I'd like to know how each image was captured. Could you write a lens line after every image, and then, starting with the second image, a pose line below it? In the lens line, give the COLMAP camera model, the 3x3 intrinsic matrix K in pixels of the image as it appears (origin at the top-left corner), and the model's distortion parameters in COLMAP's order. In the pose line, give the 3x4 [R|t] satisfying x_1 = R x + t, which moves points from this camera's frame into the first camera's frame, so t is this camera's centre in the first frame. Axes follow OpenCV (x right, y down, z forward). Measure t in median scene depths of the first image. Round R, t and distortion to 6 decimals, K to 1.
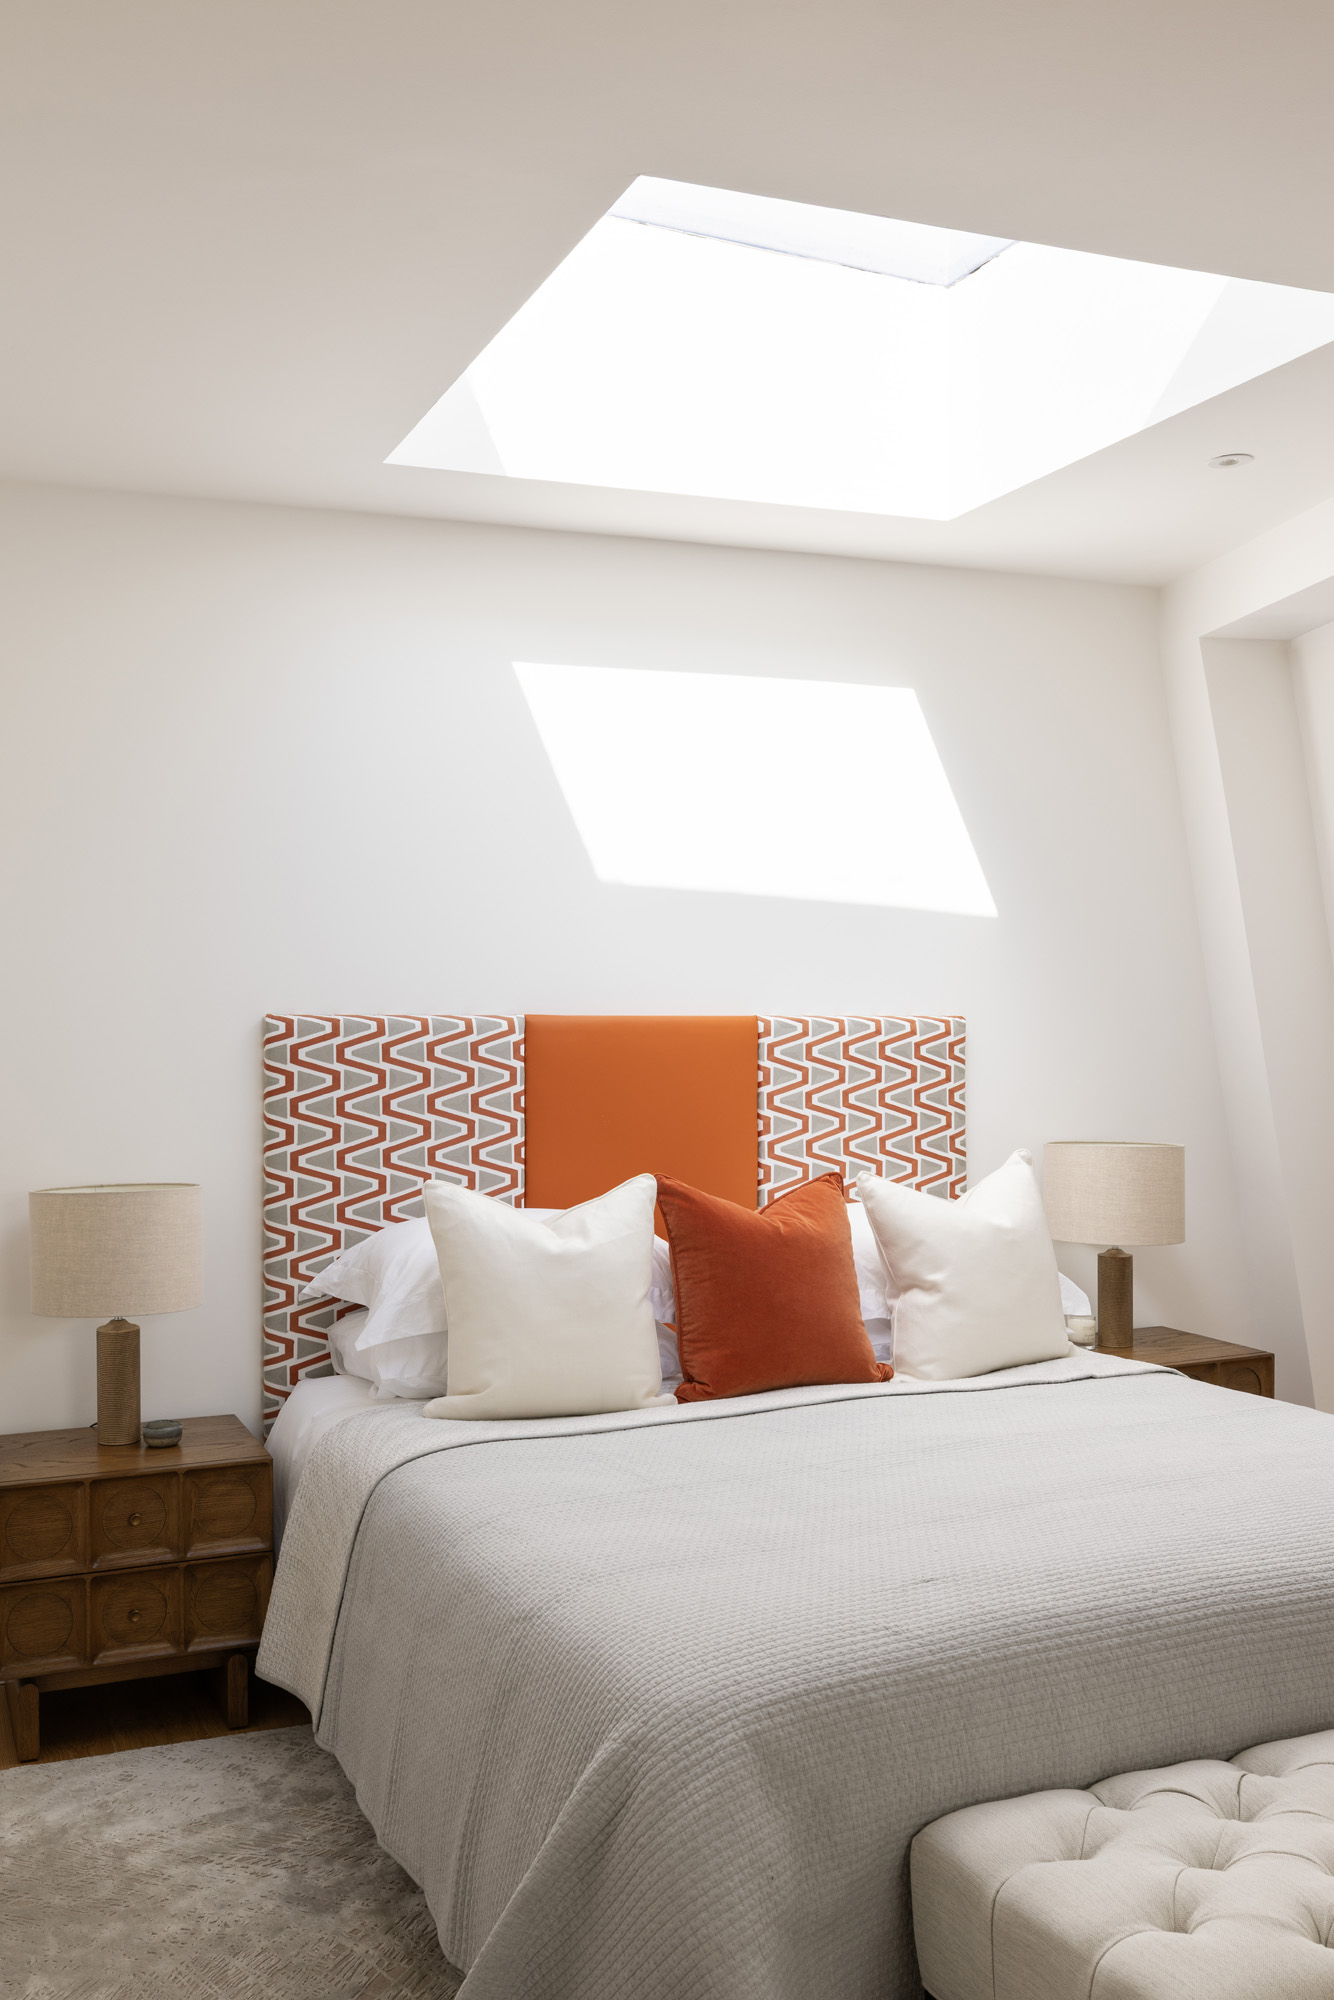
lens RADIAL K [[1903.8, 0, 667.0], [0, 1903.8, 1000.0], [0, 0, 1]] dist [0.003450, 0.002964]
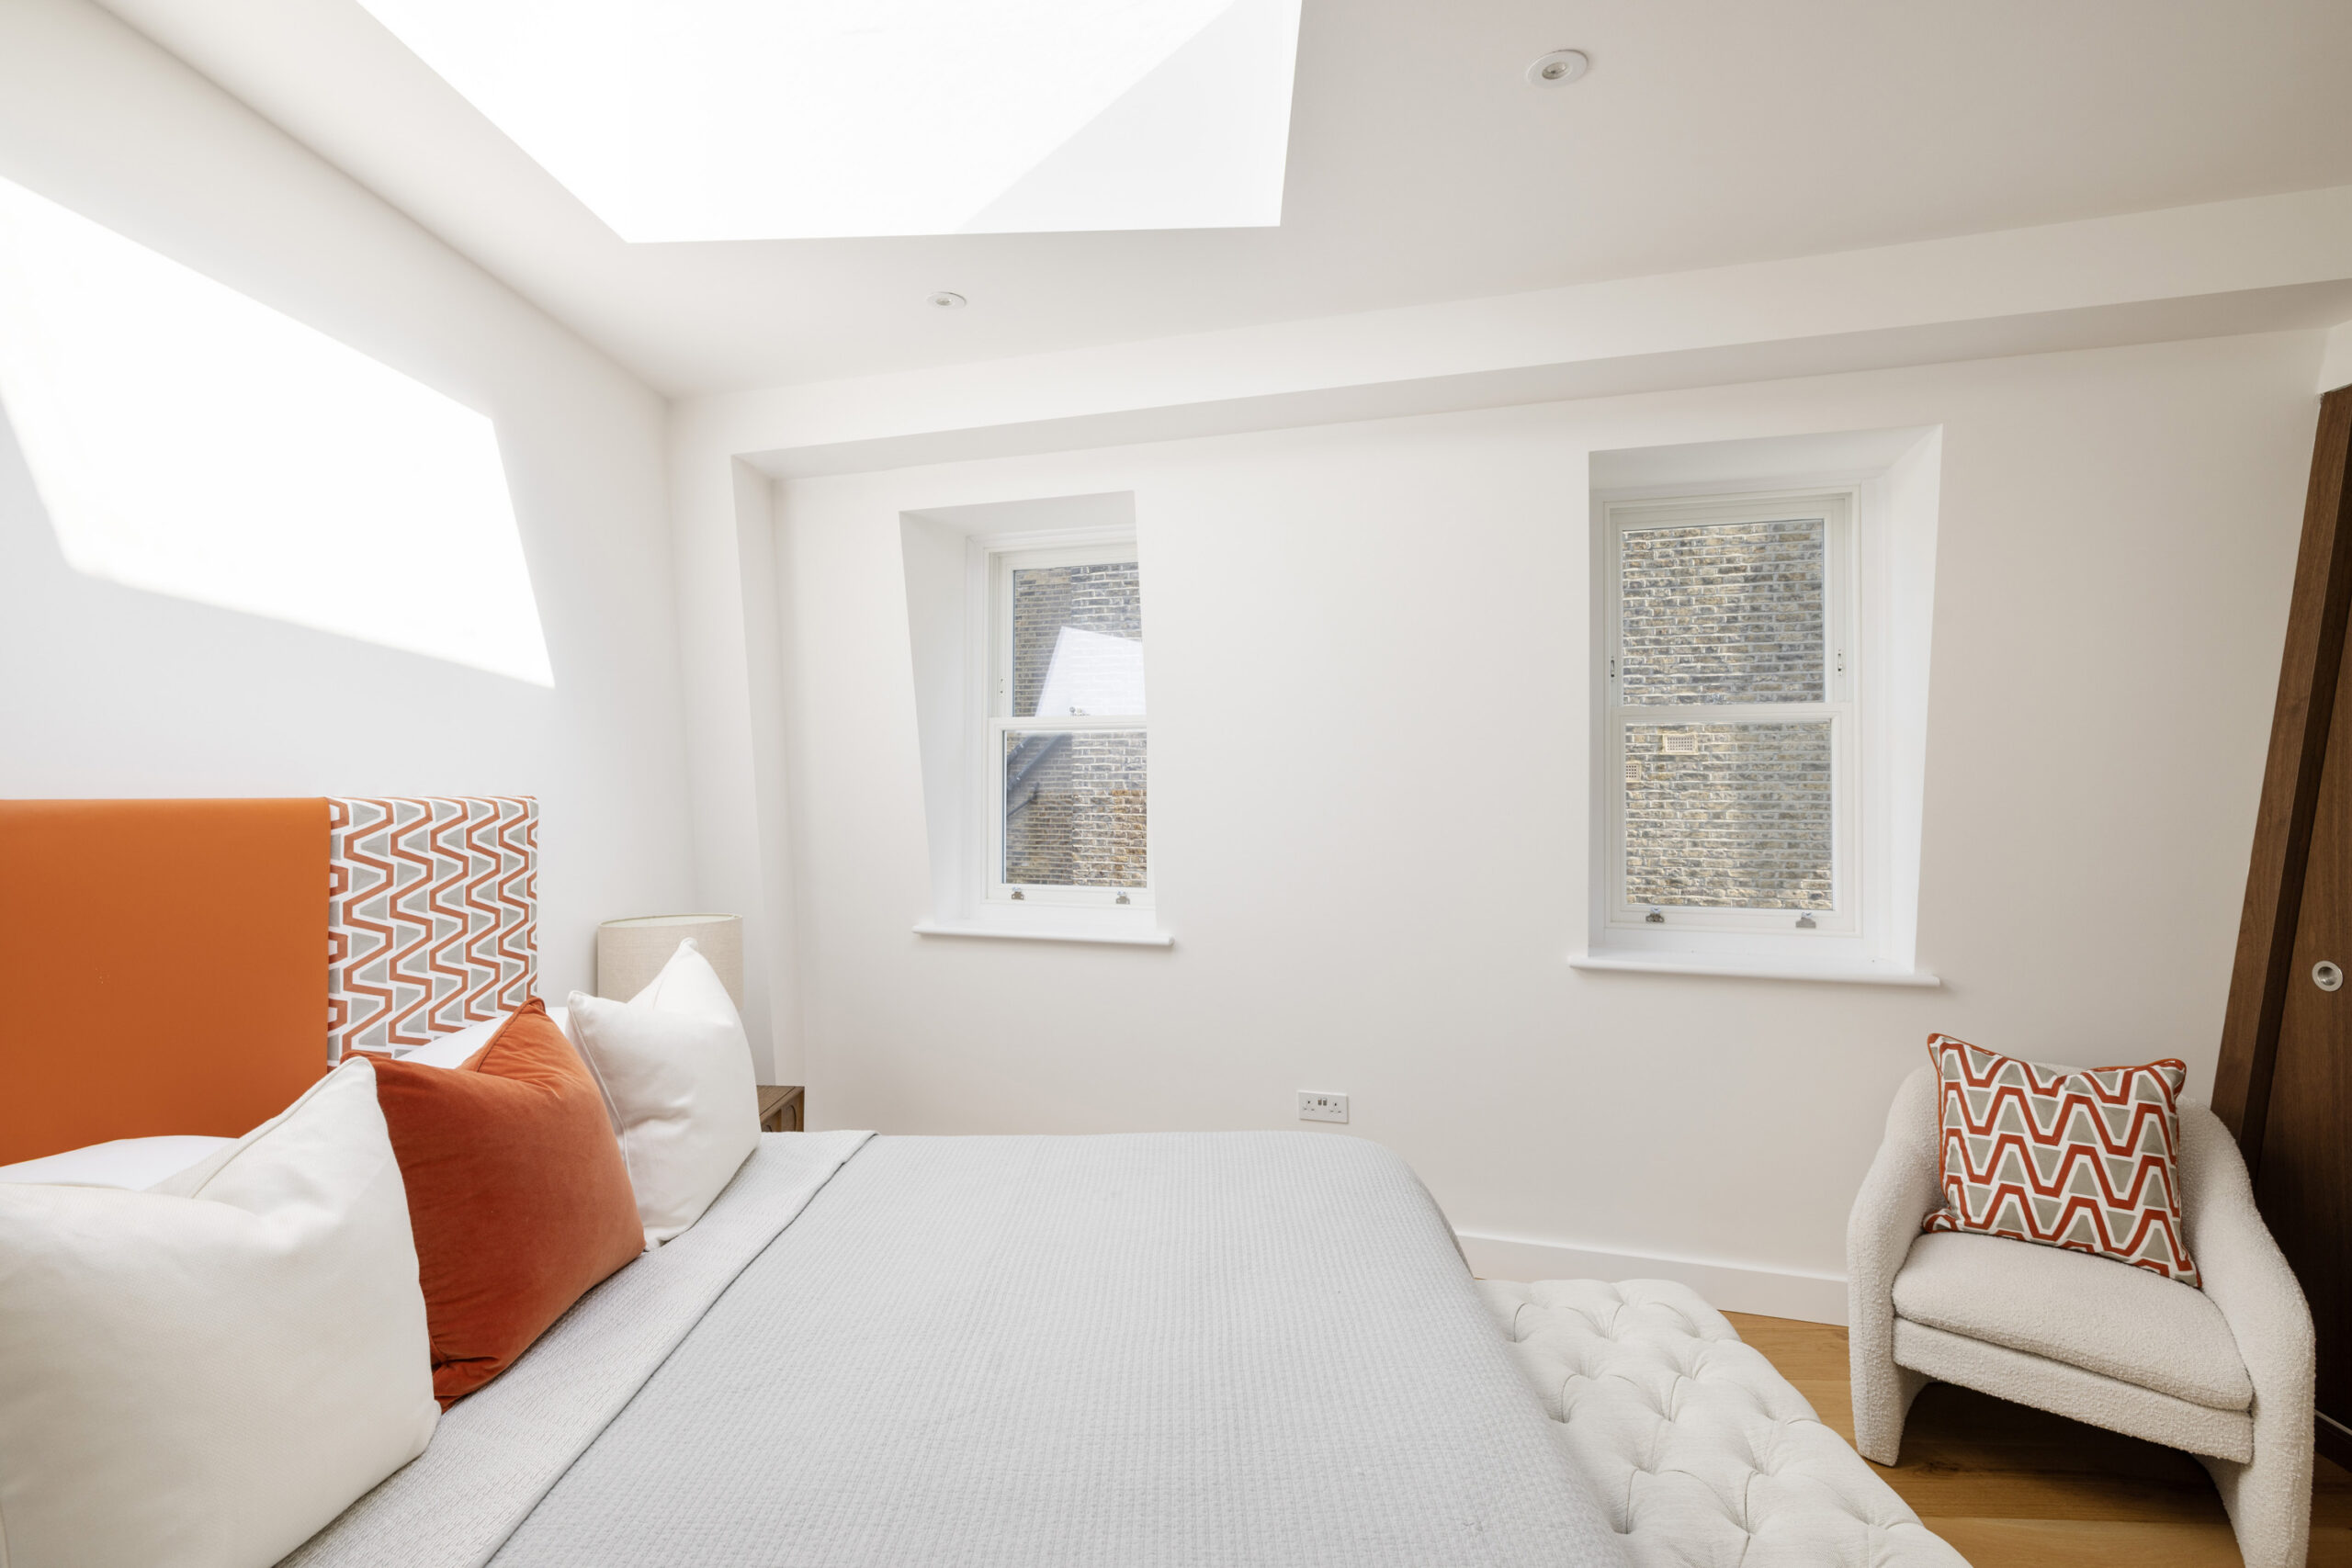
lens RADIAL K [[1069.6, 0, 1176.0], [0, 1069.6, 784.0], [0, 0, 1]] dist [0.000297, -0.000187]
pose [[0.427350, 0.010295, 0.904028, -0.183626], [-0.014208, 0.999888, -0.004670, 0.000402], [-0.903975, -0.010849, 0.427449, 0.533044]]
